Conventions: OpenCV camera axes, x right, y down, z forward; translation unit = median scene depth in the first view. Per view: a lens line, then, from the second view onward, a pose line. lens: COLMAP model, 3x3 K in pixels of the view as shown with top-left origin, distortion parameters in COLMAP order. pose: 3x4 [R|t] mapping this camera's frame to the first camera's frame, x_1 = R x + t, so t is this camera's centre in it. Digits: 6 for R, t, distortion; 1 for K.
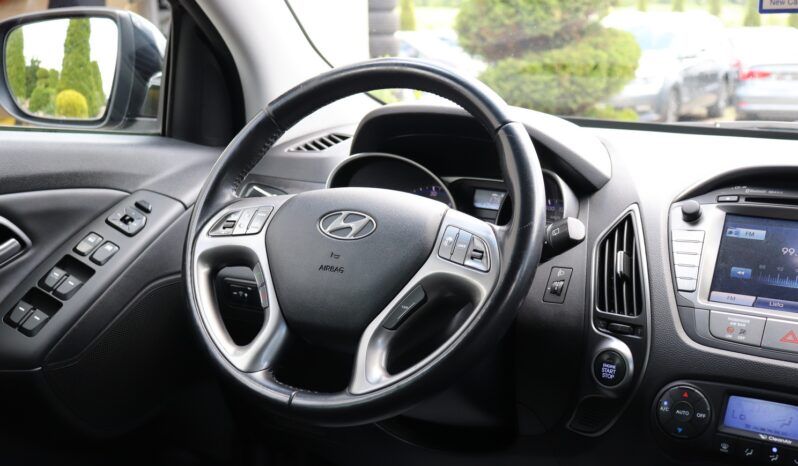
lens RADIAL K [[996.7, 0, 399.0], [0, 996.7, 233.0], [0, 0, 1]] dist [0.005021, 0.049376]
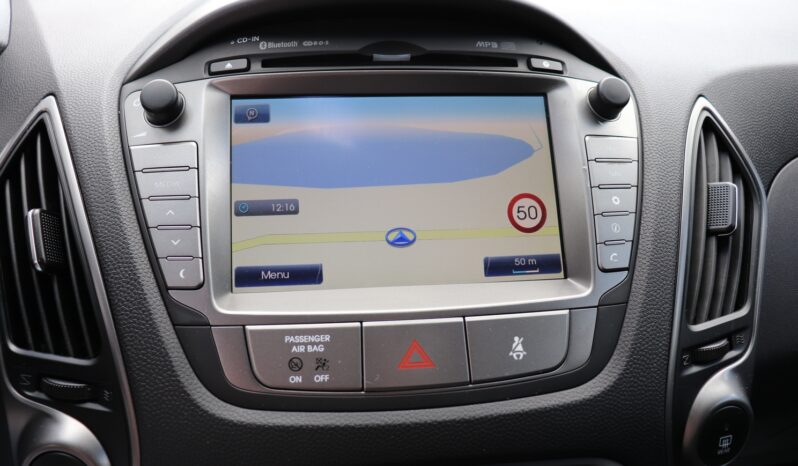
lens RADIAL K [[654.6, 0, 390.8], [0, 654.6, 228.7], [0, 0, 1]] dist [-0.180360, 0.140961]
pose [[0.812766, -0.255231, 0.523706, 0.210705], [0.104641, 0.948264, 0.299744, -0.045428], [-0.573115, -0.188821, 0.797424, 0.694789]]
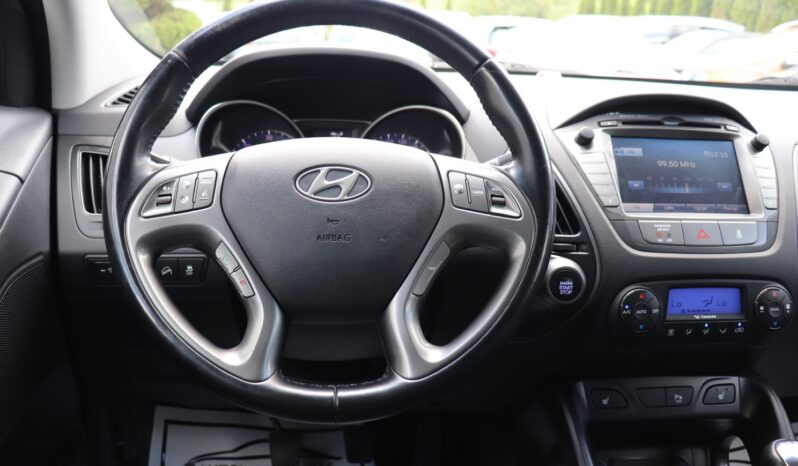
lens RADIAL K [[654.6, 0, 390.8], [0, 654.6, 228.7], [0, 0, 1]] dist [-0.180360, 0.140961]
pose [[0.835843, -0.155923, 0.526359, -0.310557], [0.089615, 0.984708, 0.149395, -0.048646], [-0.541604, -0.077701, 0.837035, 0.502494]]
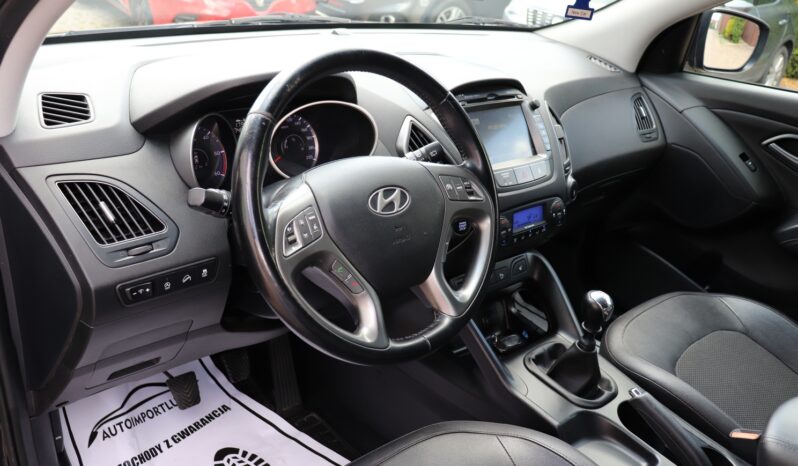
lens RADIAL K [[654.6, 0, 390.8], [0, 654.6, 228.7], [0, 0, 1]] dist [-0.180360, 0.140961]
pose [[0.356705, -0.399360, 0.844555, -0.734909], [0.062230, 0.912174, 0.405052, -0.297876], [-0.932142, -0.091927, 0.350229, 0.715967]]
